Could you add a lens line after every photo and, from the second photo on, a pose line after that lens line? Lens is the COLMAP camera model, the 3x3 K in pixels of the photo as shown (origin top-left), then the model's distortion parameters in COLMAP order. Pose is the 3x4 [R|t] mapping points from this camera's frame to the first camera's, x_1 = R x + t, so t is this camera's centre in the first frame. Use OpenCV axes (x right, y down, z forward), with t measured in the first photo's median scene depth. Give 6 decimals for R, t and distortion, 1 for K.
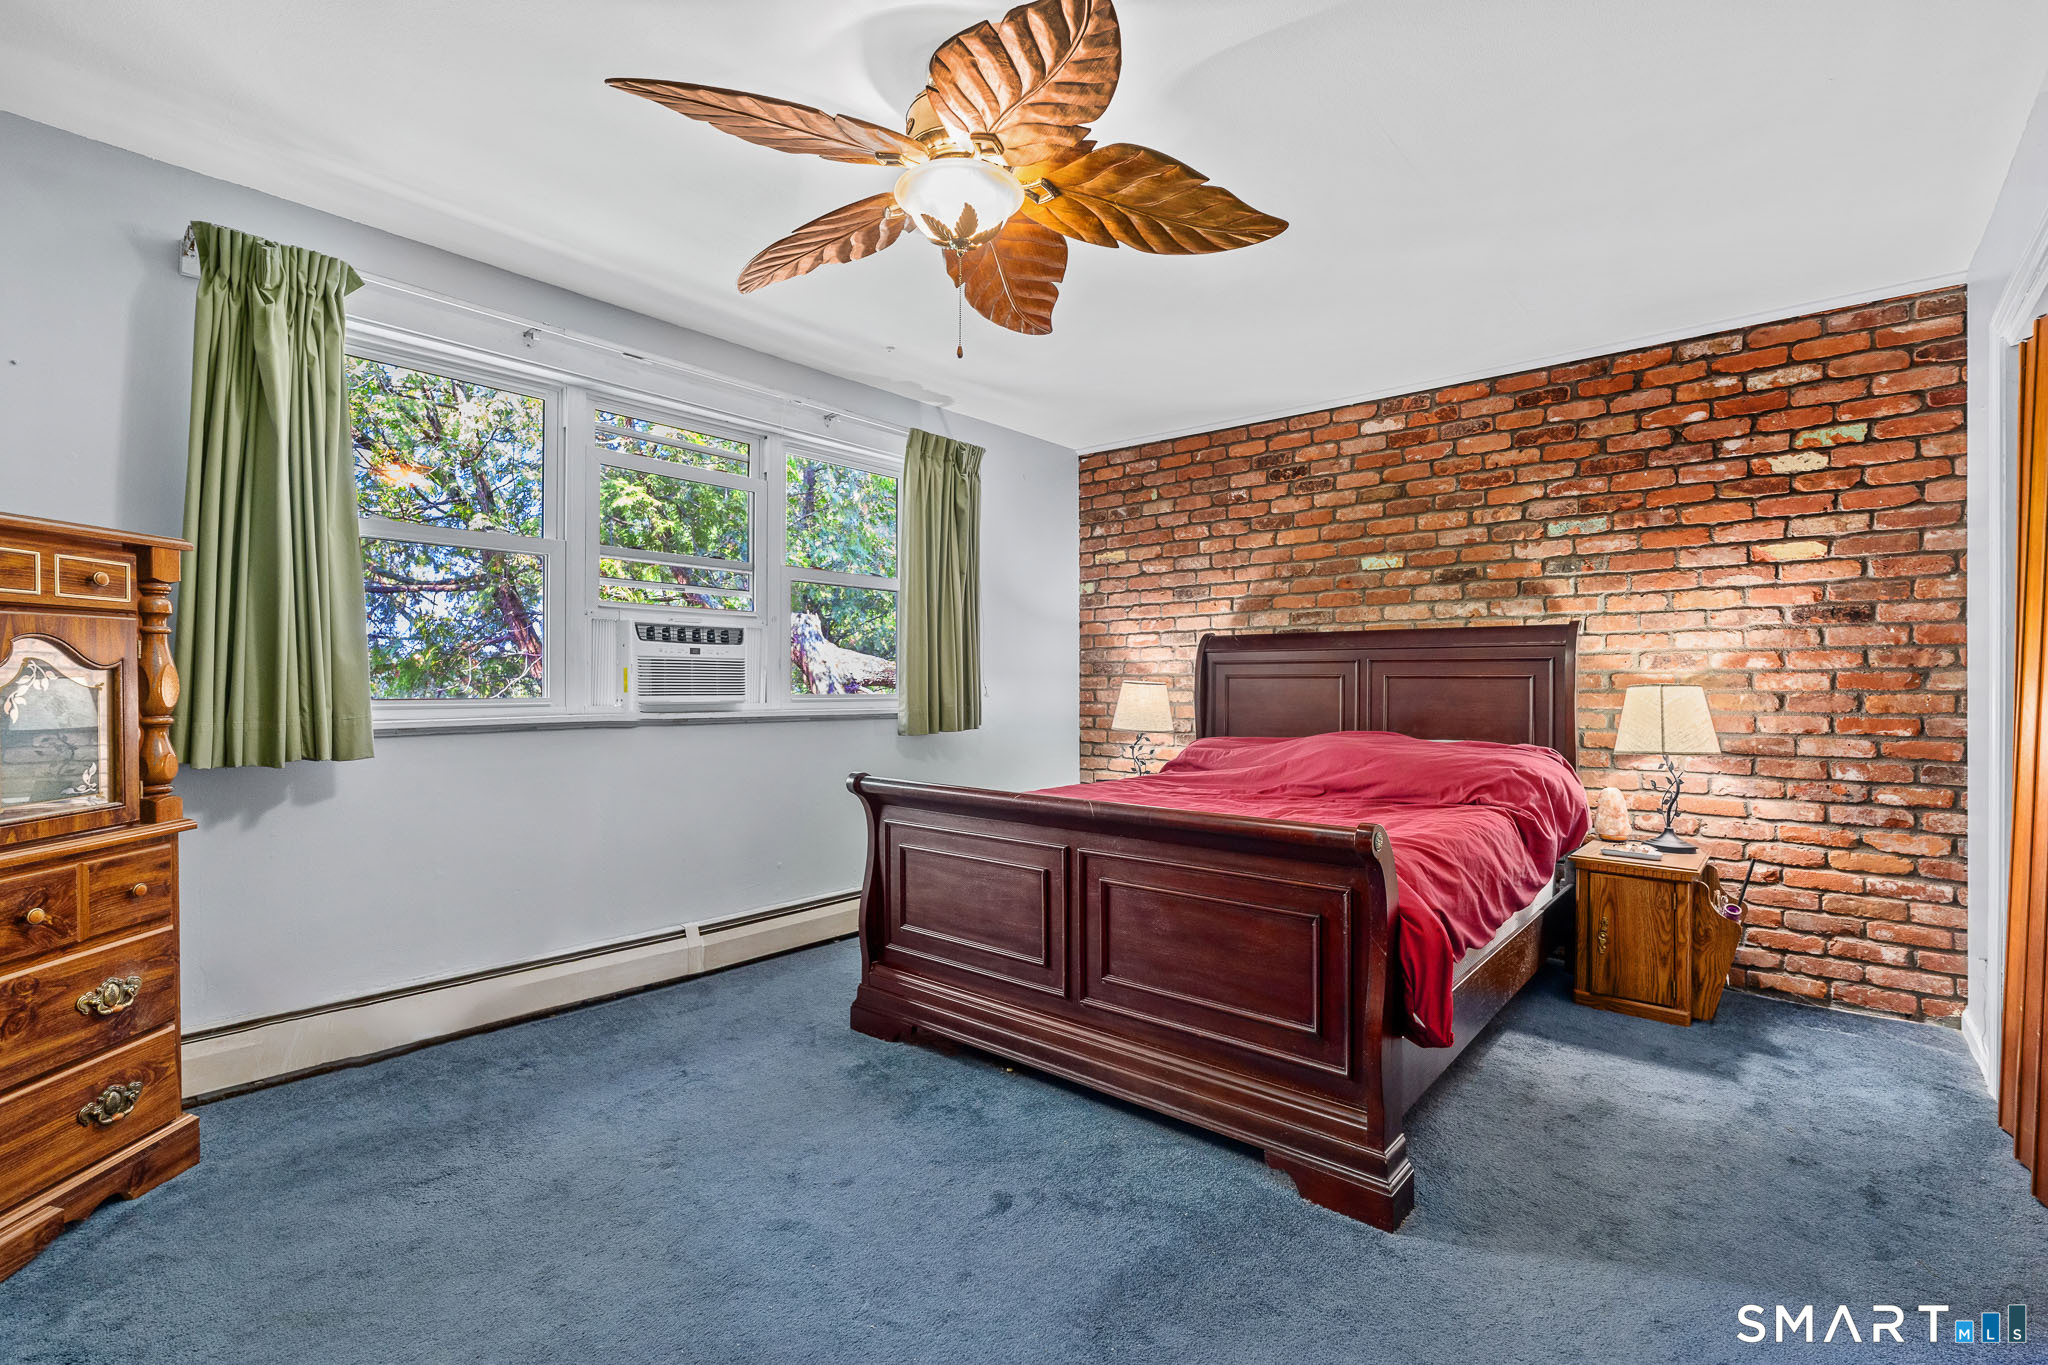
lens RADIAL K [[914.0, 0, 1017.0], [0, 914.0, 678.0], [0, 0, 1]] dist [0.000539, 0.000057]
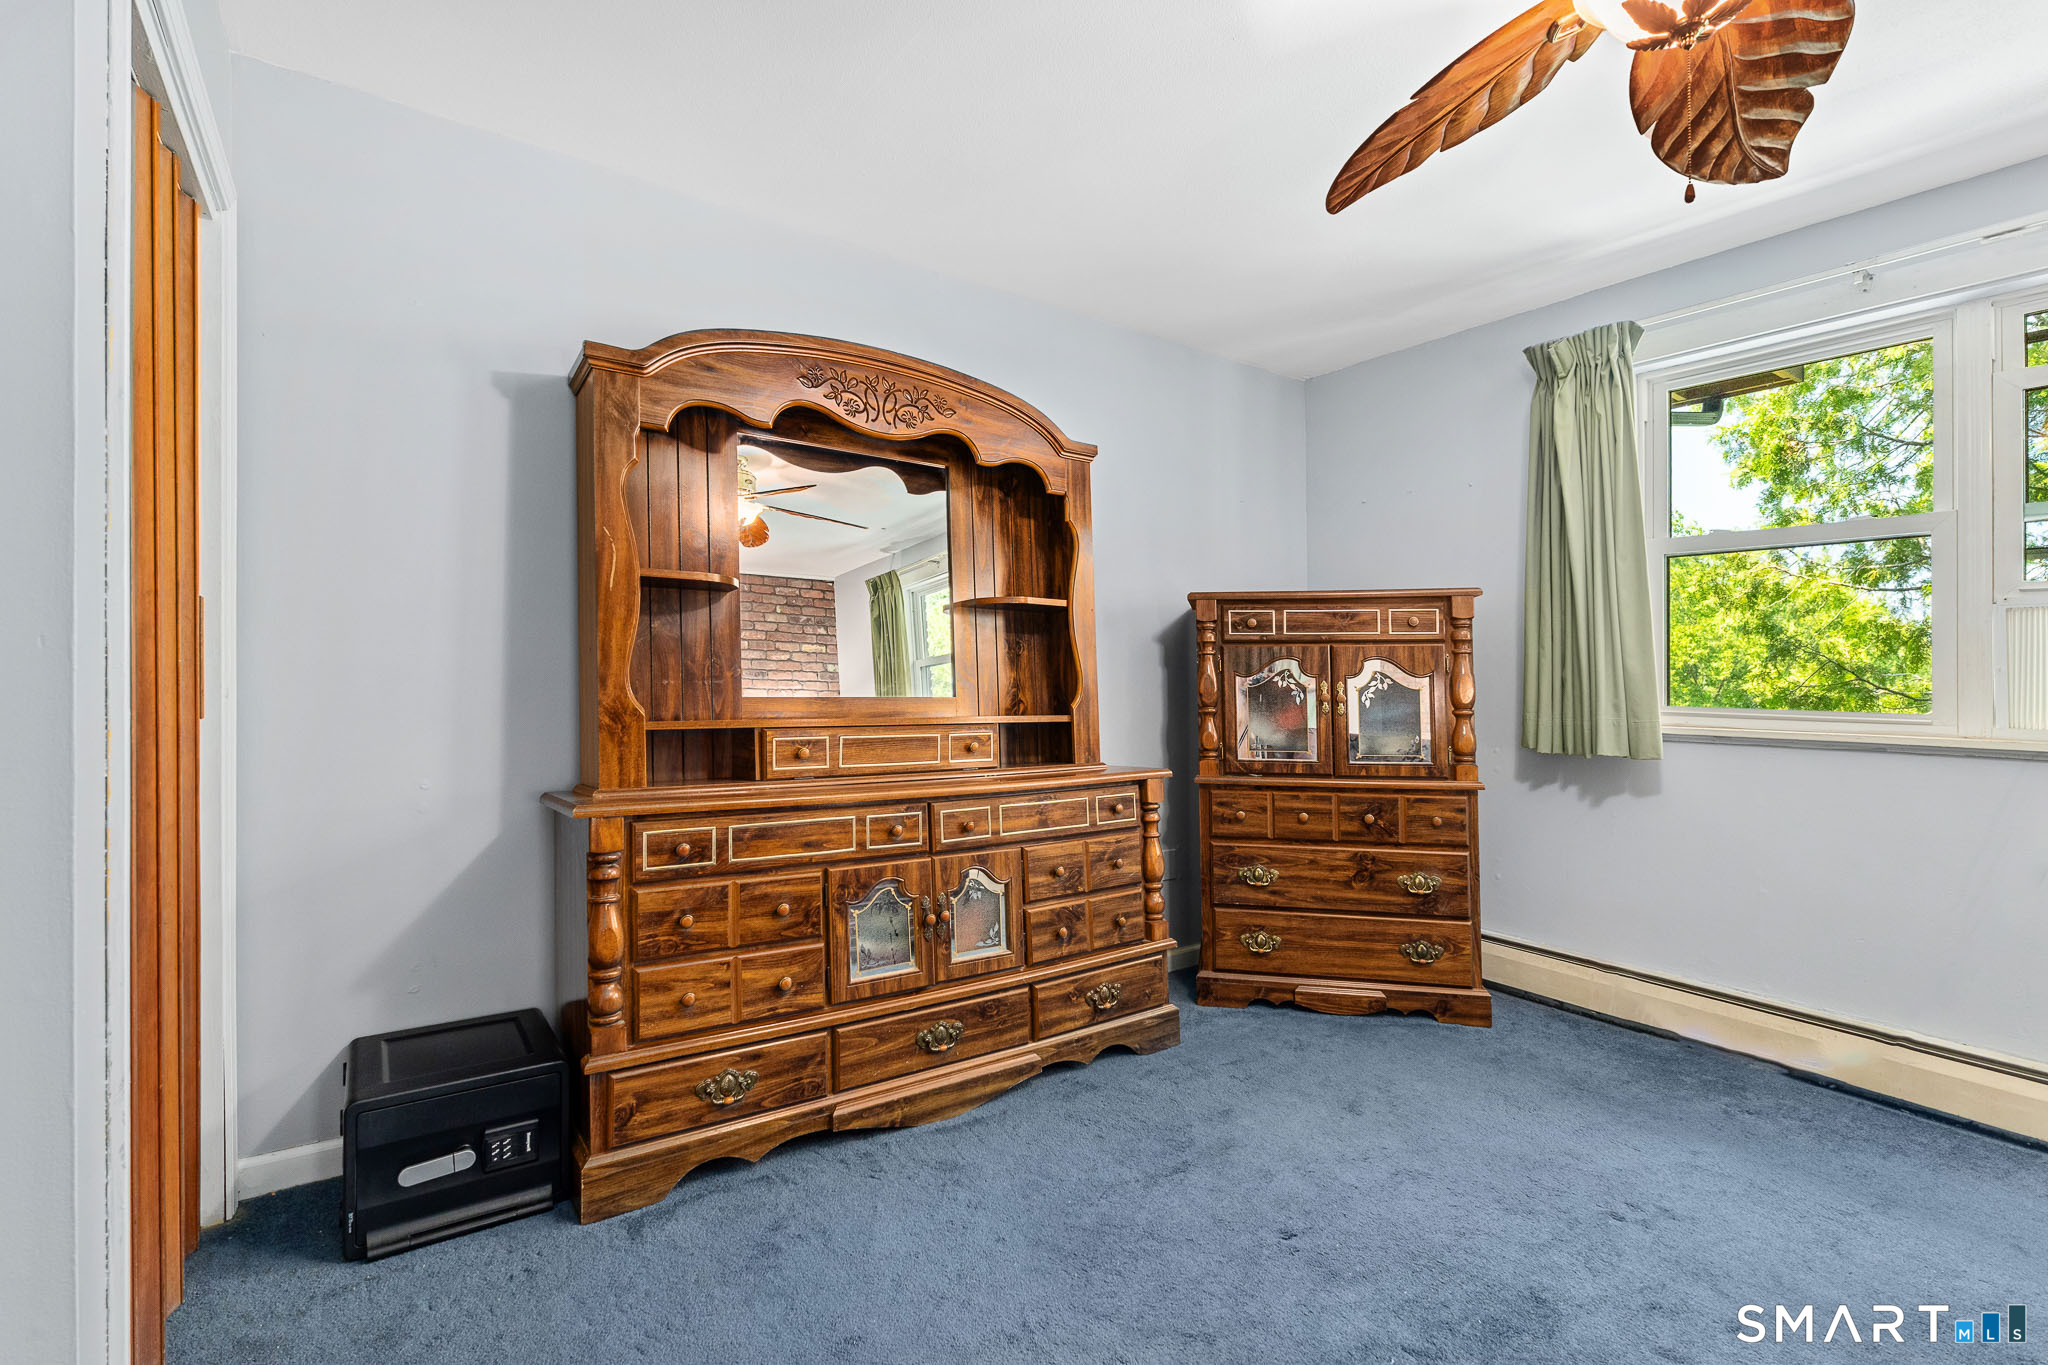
lens RADIAL K [[925.0, 0, 1026.4], [0, 925.0, 688.6], [0, 0, 1]] dist [0.005085, 0.000540]
pose [[-0.223216, 0.013412, -0.974677, 0.670466], [-0.009211, 0.999832, 0.015868, -0.008961], [0.974726, 0.012520, -0.223055, 0.637616]]
